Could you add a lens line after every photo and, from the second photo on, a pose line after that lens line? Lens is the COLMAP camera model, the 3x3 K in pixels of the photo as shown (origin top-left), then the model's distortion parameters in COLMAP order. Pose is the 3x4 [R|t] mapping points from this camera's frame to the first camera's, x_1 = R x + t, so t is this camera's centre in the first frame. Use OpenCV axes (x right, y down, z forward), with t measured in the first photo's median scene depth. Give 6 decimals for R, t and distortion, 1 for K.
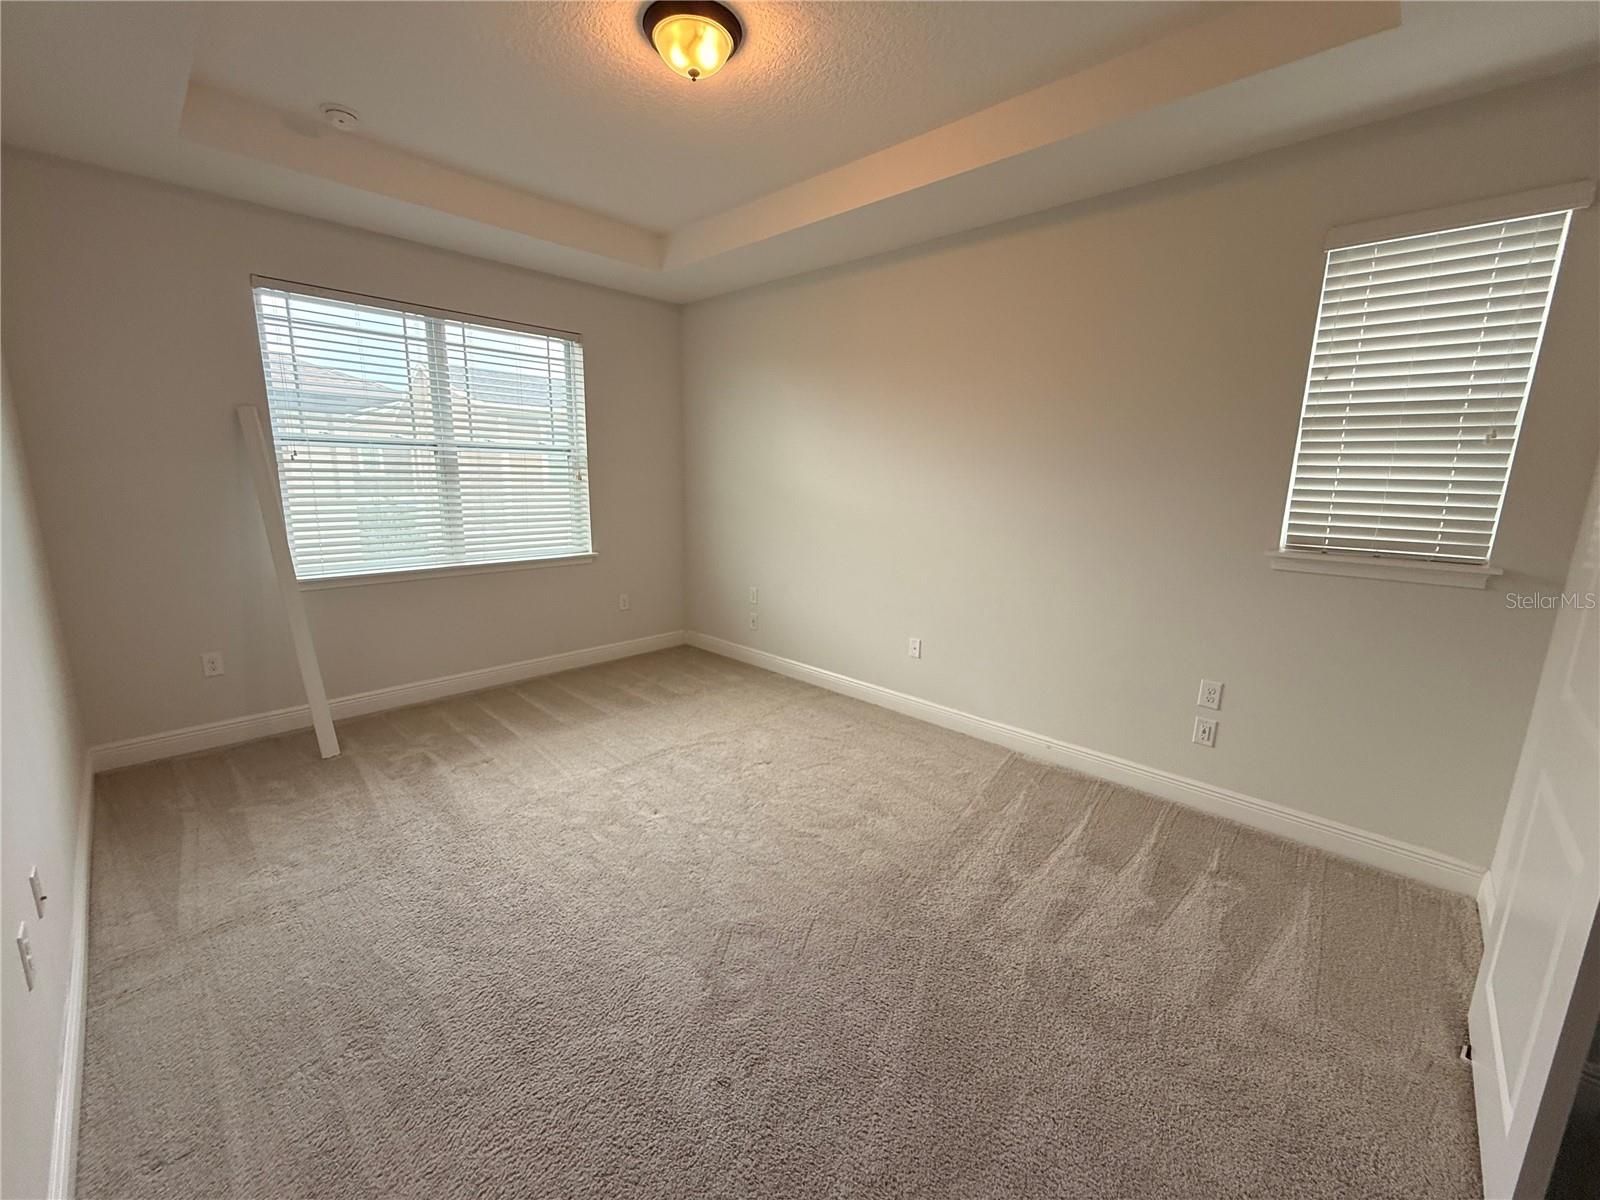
lens RADIAL K [[634.9, 0, 793.3], [0, 634.9, 597.5], [0, 0, 1]] dist [-0.001228, 0.000192]
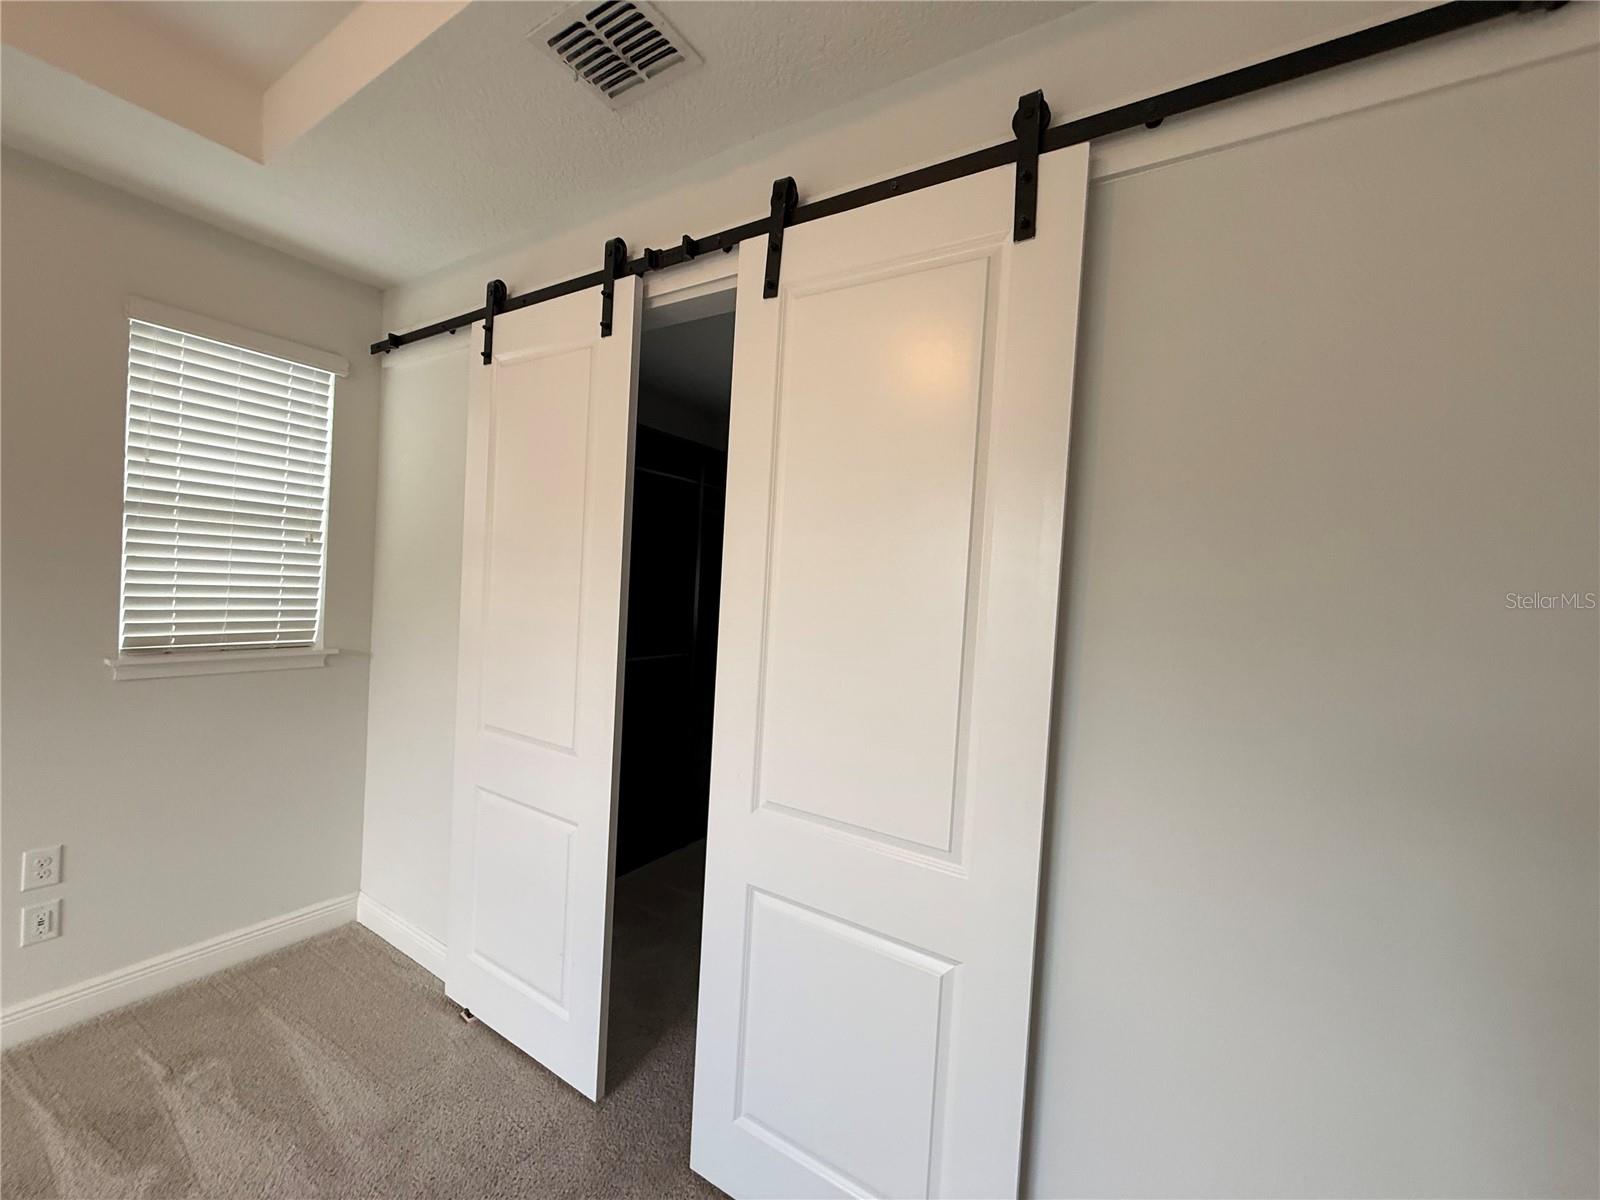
lens RADIAL K [[634.9, 0, 794.1], [0, 634.9, 601.0], [0, 0, 1]] dist [-0.001228, 0.000192]
pose [[-0.186864, -0.053066, 0.980952, -0.221885], [0.136641, 0.987430, 0.079445, -0.102180], [-0.972837, 0.148883, -0.177264, 0.316158]]
